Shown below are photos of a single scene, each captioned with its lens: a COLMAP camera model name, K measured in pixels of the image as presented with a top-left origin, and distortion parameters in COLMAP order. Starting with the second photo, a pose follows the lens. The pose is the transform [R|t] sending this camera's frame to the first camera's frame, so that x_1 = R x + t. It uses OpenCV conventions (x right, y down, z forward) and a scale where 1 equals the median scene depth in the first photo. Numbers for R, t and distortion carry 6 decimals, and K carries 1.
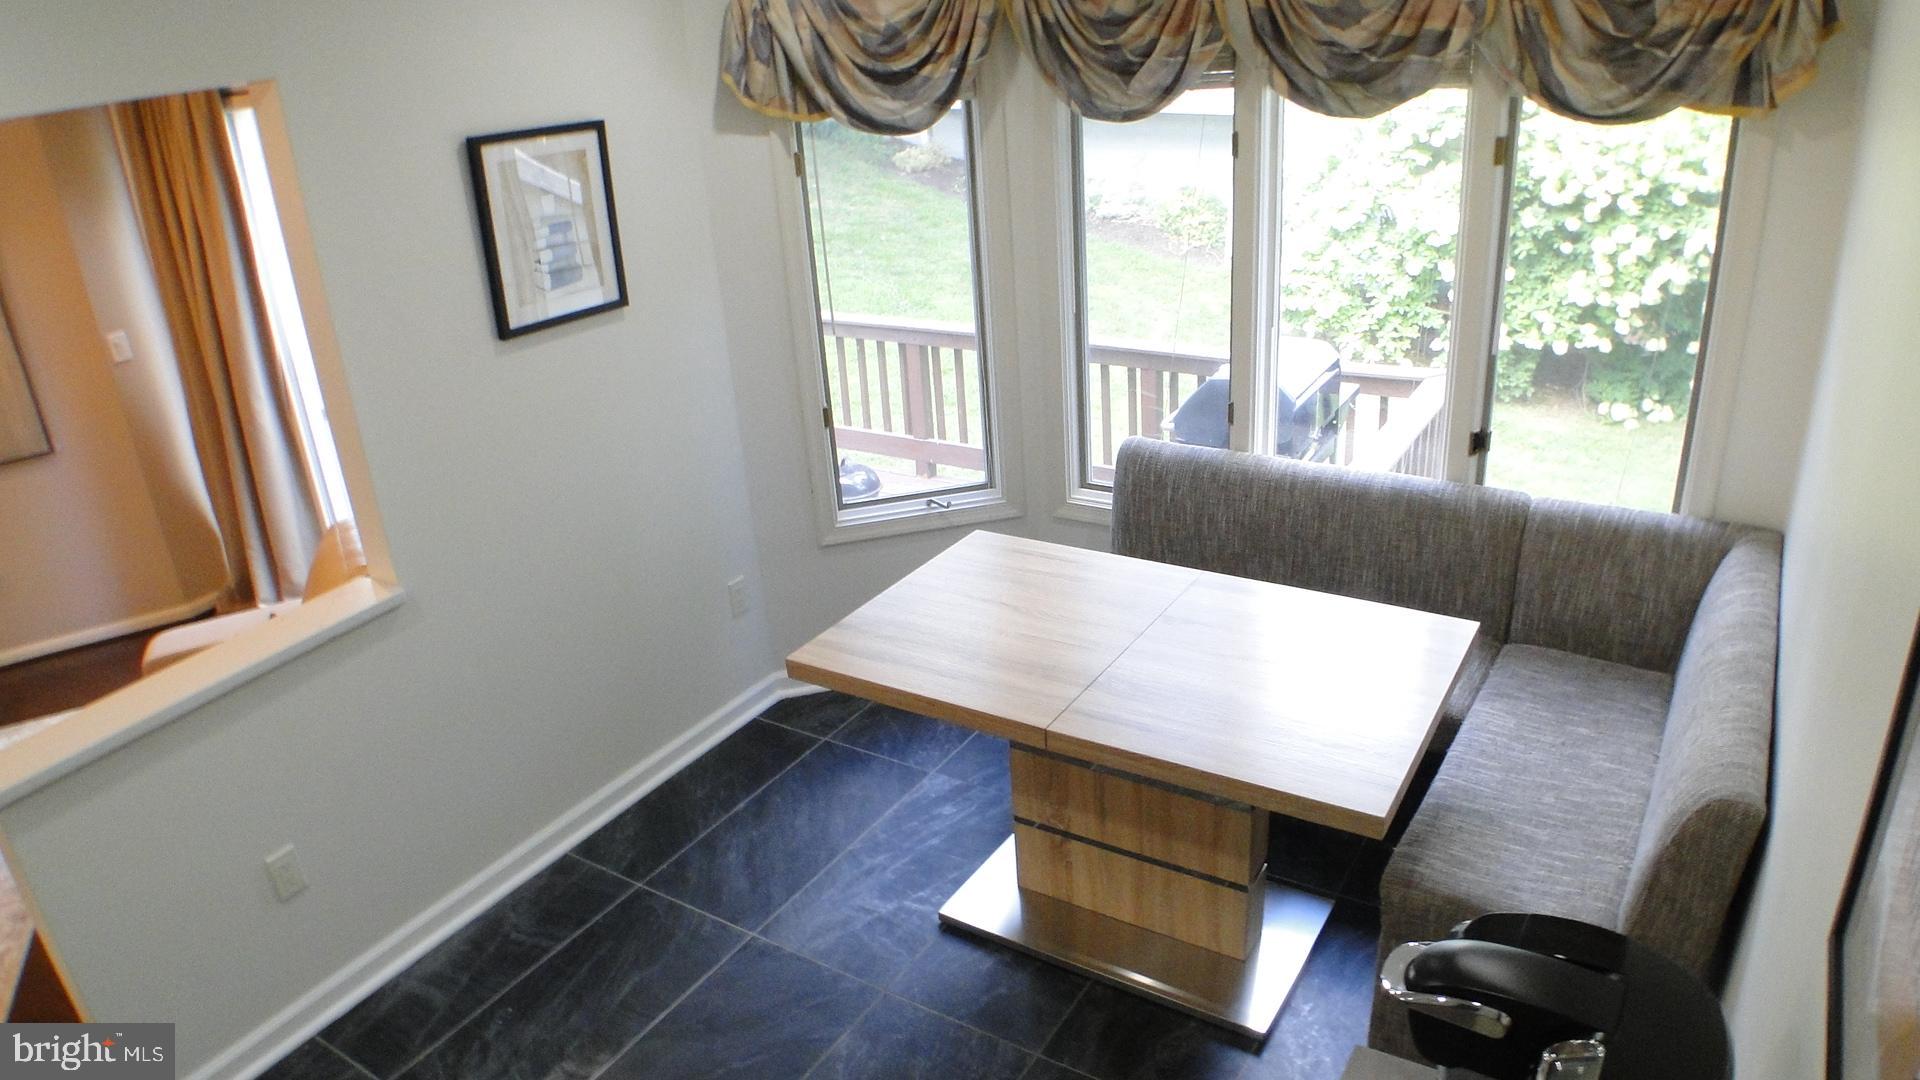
lens RADIAL K [[1225.6, 0, 964.5], [0, 1225.6, 553.3], [0, 0, 1]] dist [-0.122471, 0.020594]
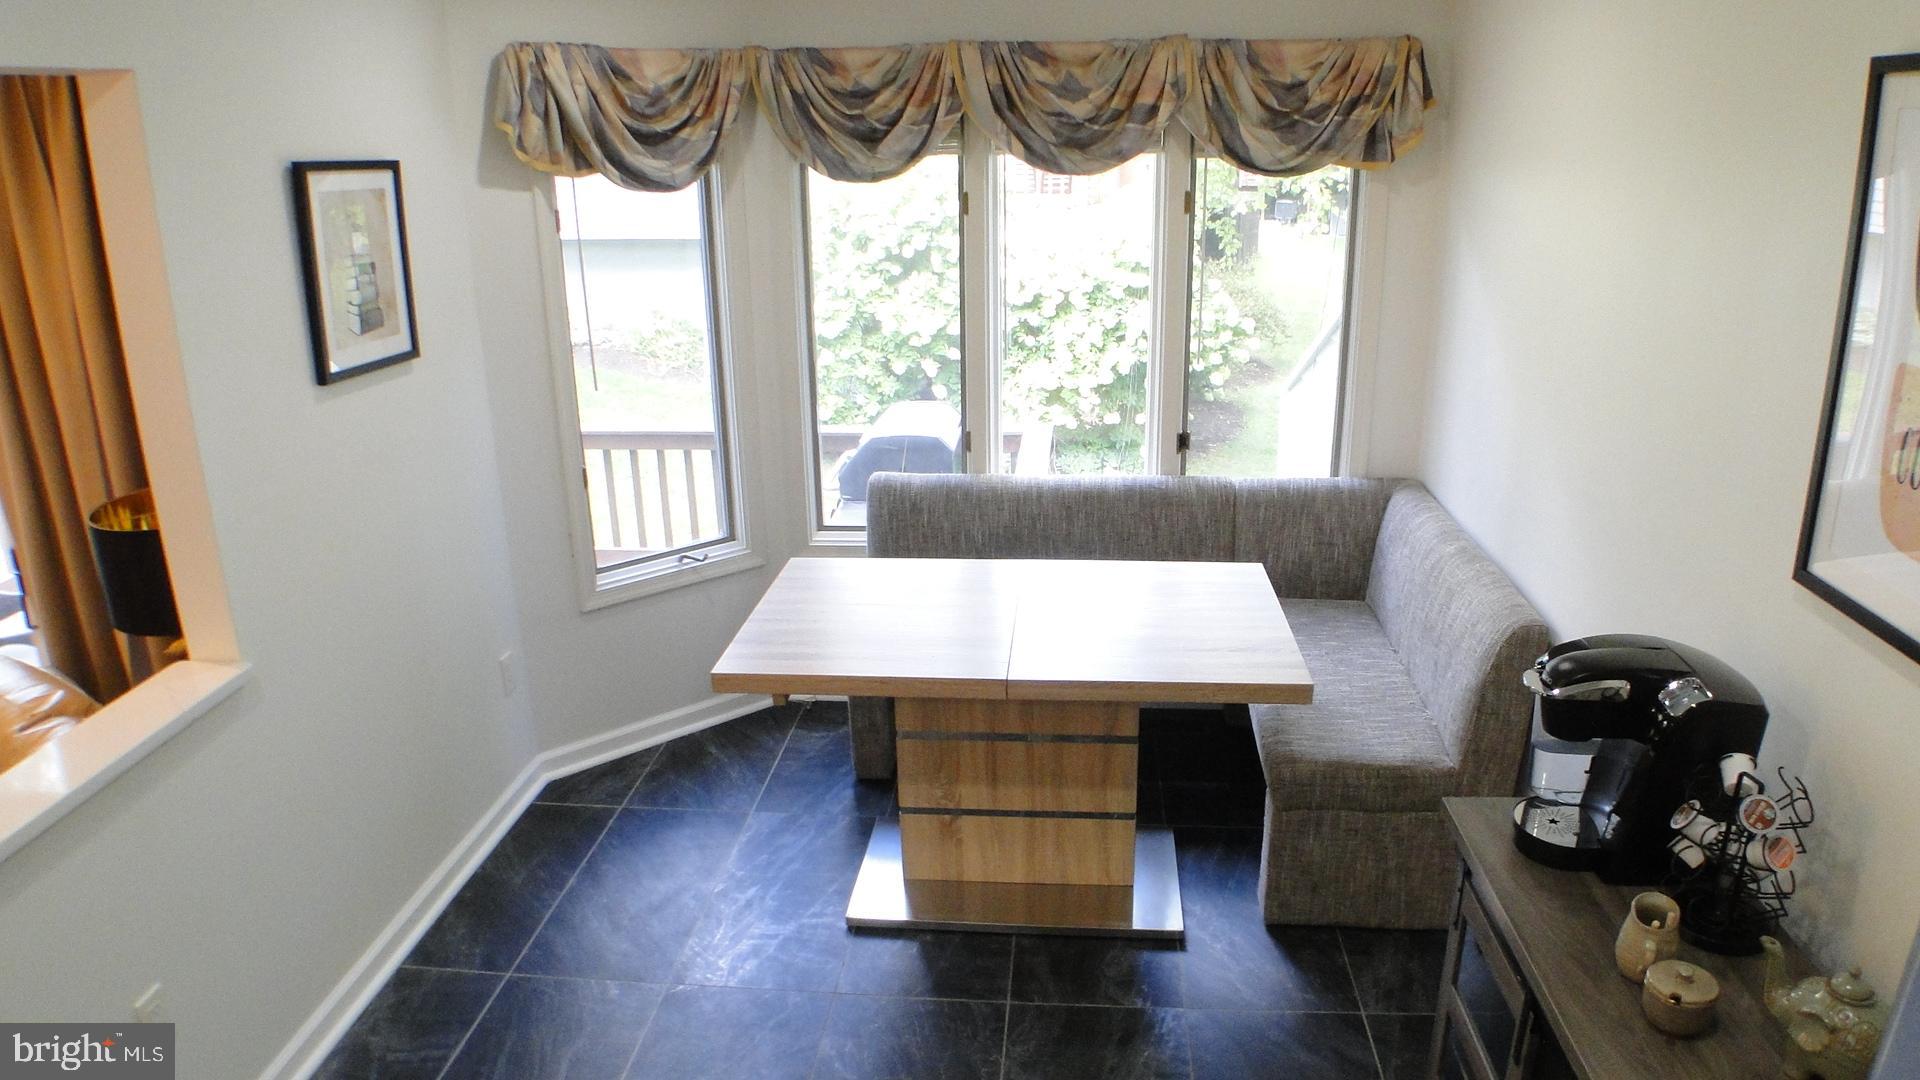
lens RADIAL K [[1225.6, 0, 964.5], [0, 1225.6, 553.3], [0, 0, 1]] dist [-0.122471, 0.020594]
pose [[0.889246, -0.100200, 0.446319, -0.333396], [0.148412, 0.986130, -0.074307, 0.078881], [-0.432683, 0.132317, 0.891783, 0.005916]]
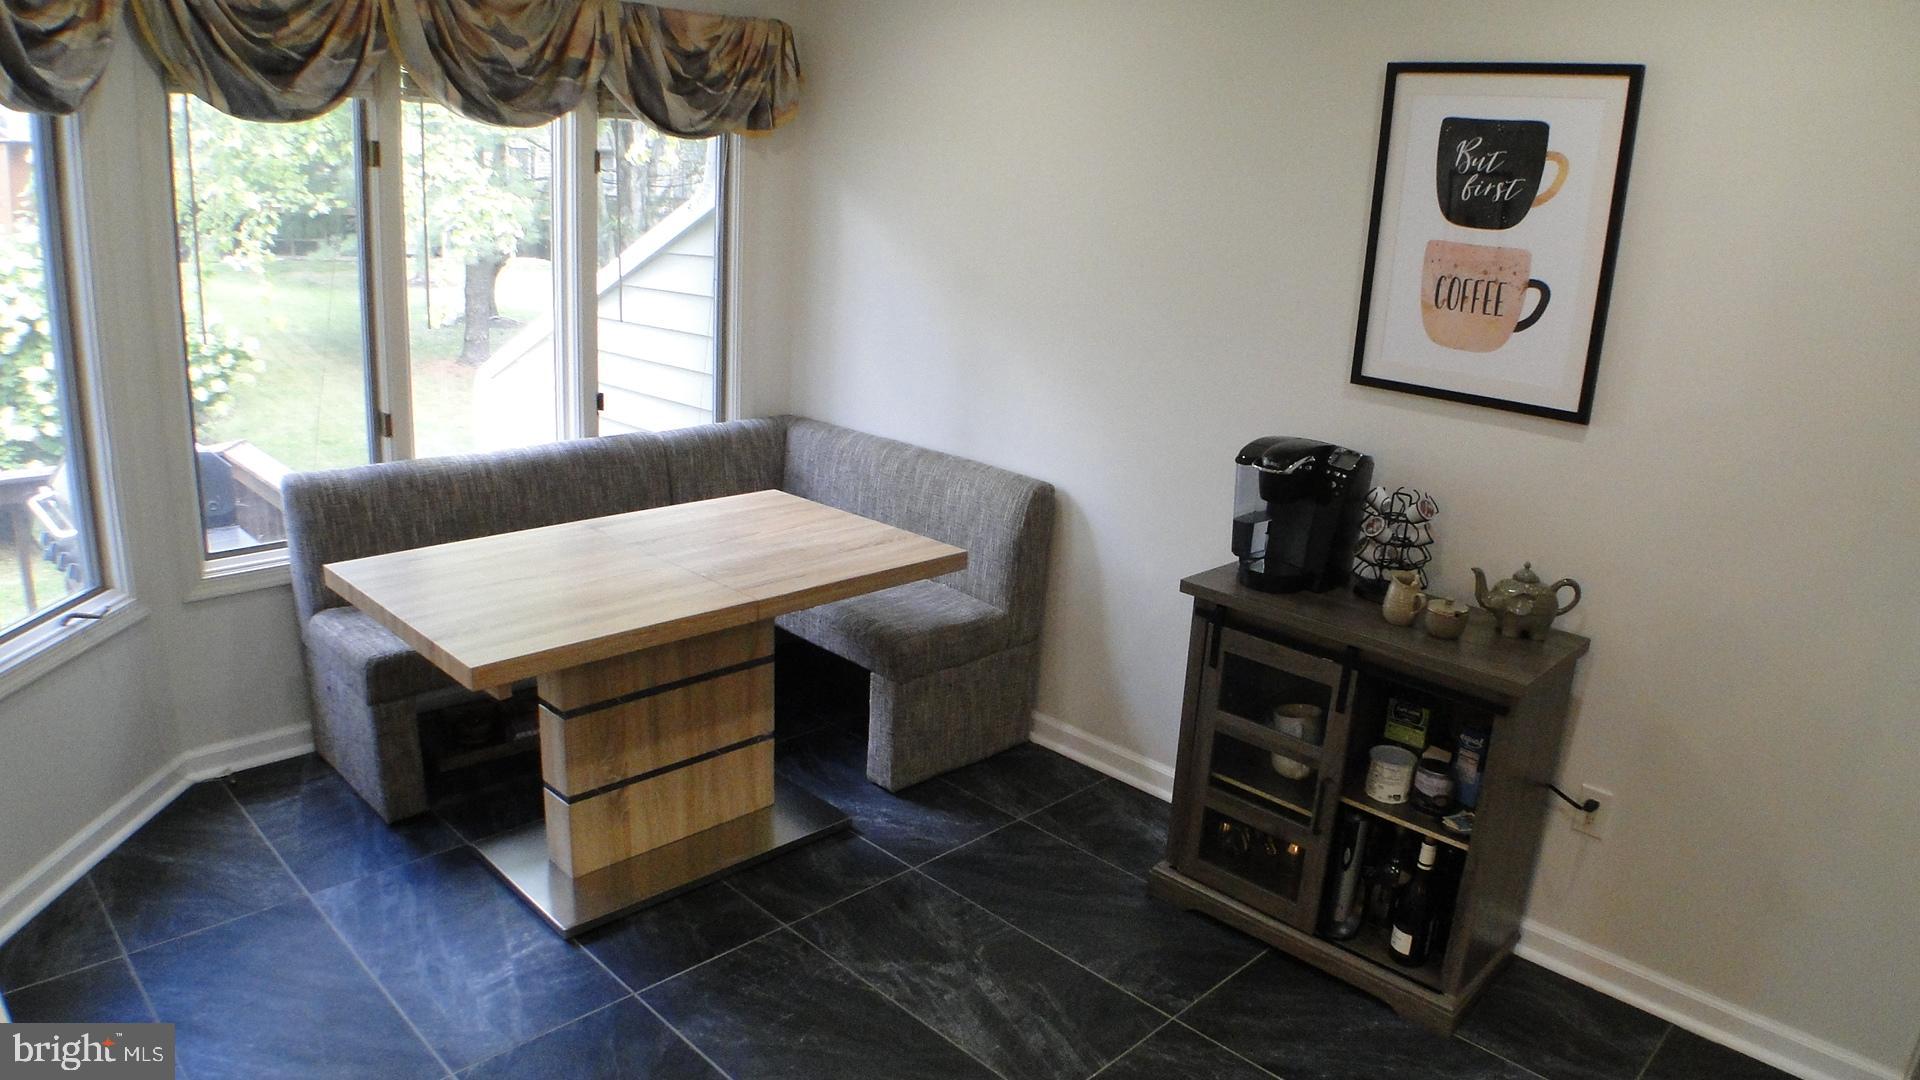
lens RADIAL K [[1225.6, 0, 964.5], [0, 1225.6, 553.3], [0, 0, 1]] dist [-0.122471, 0.020594]
pose [[0.210906, -0.206372, 0.955473, -0.702817], [0.332513, 0.934317, 0.128406, 0.016398], [-0.919214, 0.290625, 0.265674, 0.378552]]
